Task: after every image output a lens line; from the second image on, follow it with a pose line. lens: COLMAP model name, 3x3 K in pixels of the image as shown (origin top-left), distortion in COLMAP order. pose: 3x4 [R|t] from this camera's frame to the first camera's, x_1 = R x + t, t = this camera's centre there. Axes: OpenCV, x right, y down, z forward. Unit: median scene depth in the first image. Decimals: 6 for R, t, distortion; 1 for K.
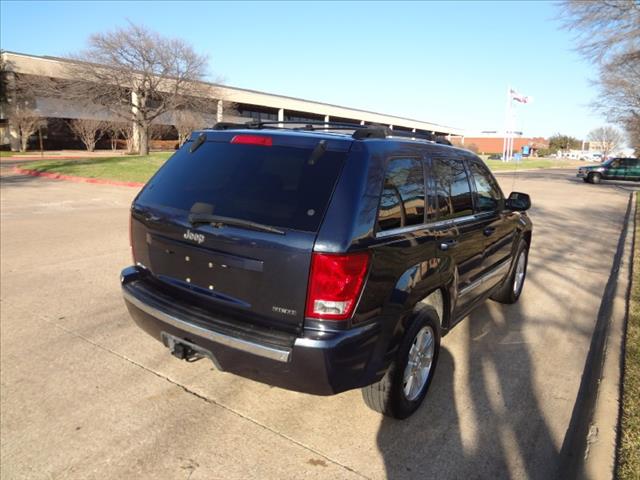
lens RADIAL K [[480.4, 0, 325.2], [0, 480.4, 232.8], [0, 0, 1]] dist [-0.052134, 0.014153]
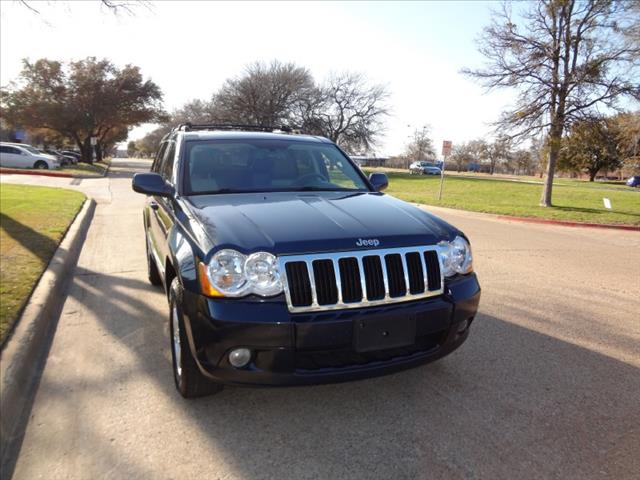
lens RADIAL K [[480.4, 0, 316.8], [0, 480.4, 233.5], [0, 0, 1]] dist [-0.052134, 0.014153]
pose [[-0.545561, 0.066317, -0.835443, 0.146297], [-0.206175, 0.955607, 0.210492, -0.033645], [0.812314, 0.287084, -0.507669, 0.260434]]
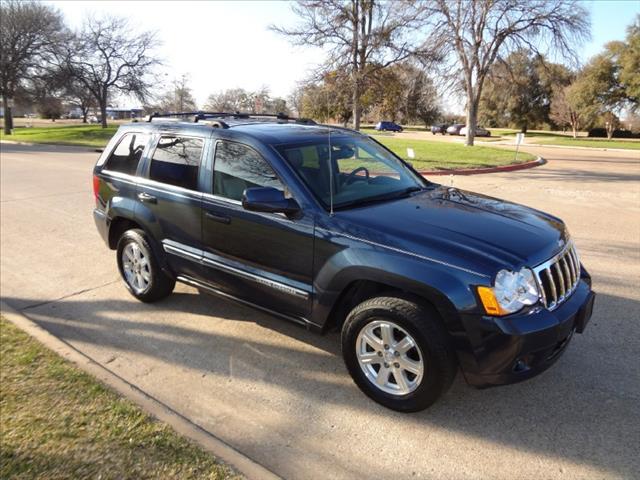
lens RADIAL K [[480.4, 0, 319.0], [0, 480.4, 236.7], [0, 0, 1]] dist [-0.052134, 0.014153]
pose [[-0.078000, 0.203390, -0.975986, 0.175386], [-0.197817, 0.956346, 0.215106, -0.028945], [0.977131, 0.209845, -0.034361, 0.172820]]
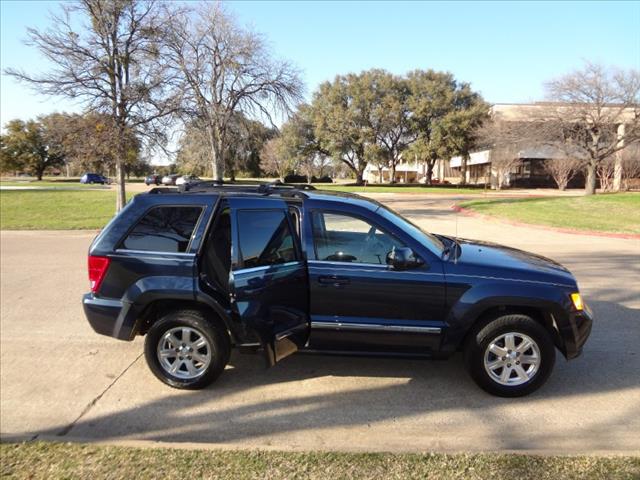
lens RADIAL K [[480.4, 0, 322.0], [0, 480.4, 235.7], [0, 0, 1]] dist [-0.052134, 0.014153]
pose [[0.522750, 0.082072, -0.848526, 0.166402], [-0.142524, 0.989760, 0.007928, -0.014020], [0.840488, 0.116791, 0.529094, 0.060570]]
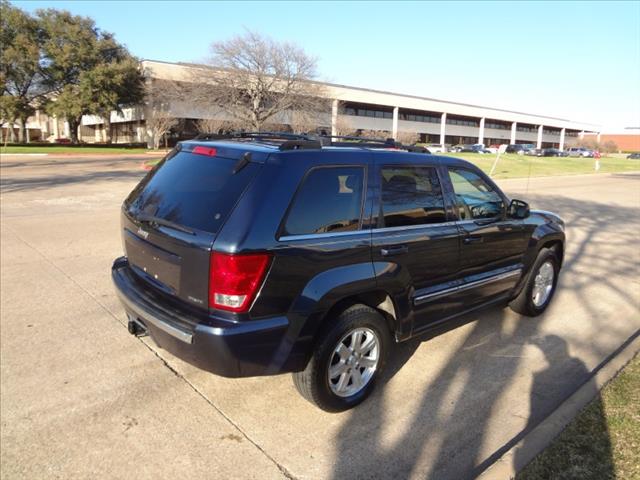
lens RADIAL K [[480.4, 0, 323.9], [0, 480.4, 230.0], [0, 0, 1]] dist [-0.052134, 0.014153]
pose [[0.968852, 0.040765, -0.244264, 0.040465], [-0.040715, 0.999157, 0.005254, -0.002124], [0.244272, 0.004855, 0.969695, -0.004107]]
